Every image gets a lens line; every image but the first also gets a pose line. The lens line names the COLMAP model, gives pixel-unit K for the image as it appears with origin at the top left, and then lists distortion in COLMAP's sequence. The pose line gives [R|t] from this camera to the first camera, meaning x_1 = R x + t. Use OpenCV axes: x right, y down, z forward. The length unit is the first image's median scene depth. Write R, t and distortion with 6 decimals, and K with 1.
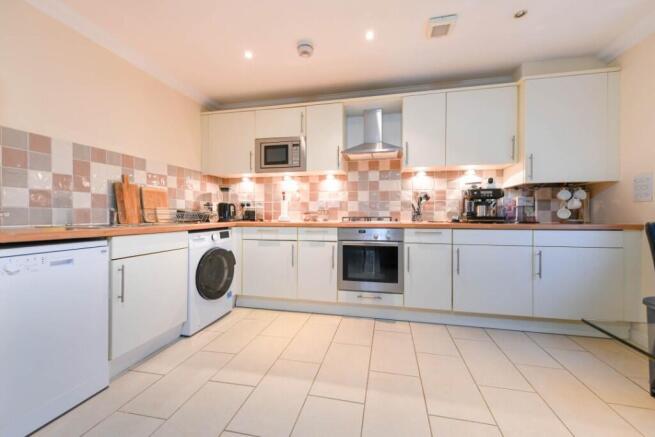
lens RADIAL K [[255.3, 0, 326.5], [0, 255.3, 216.5], [0, 0, 1]] dist [0.001090, 0.000016]
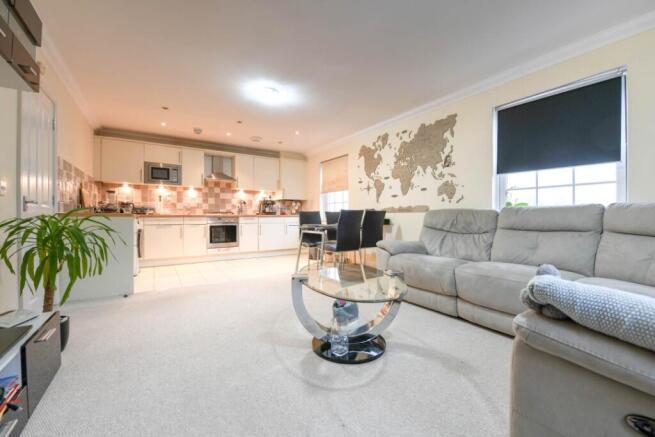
lens RADIAL K [[255.3, 0, 323.3], [0, 255.3, 217.3], [0, 0, 1]] dist [0.001090, 0.000016]
pose [[0.678468, -0.007388, 0.734593, -0.699348], [0.003051, 0.999969, 0.007239, 0.028879], [-0.734624, -0.002670, 0.678469, -0.883498]]
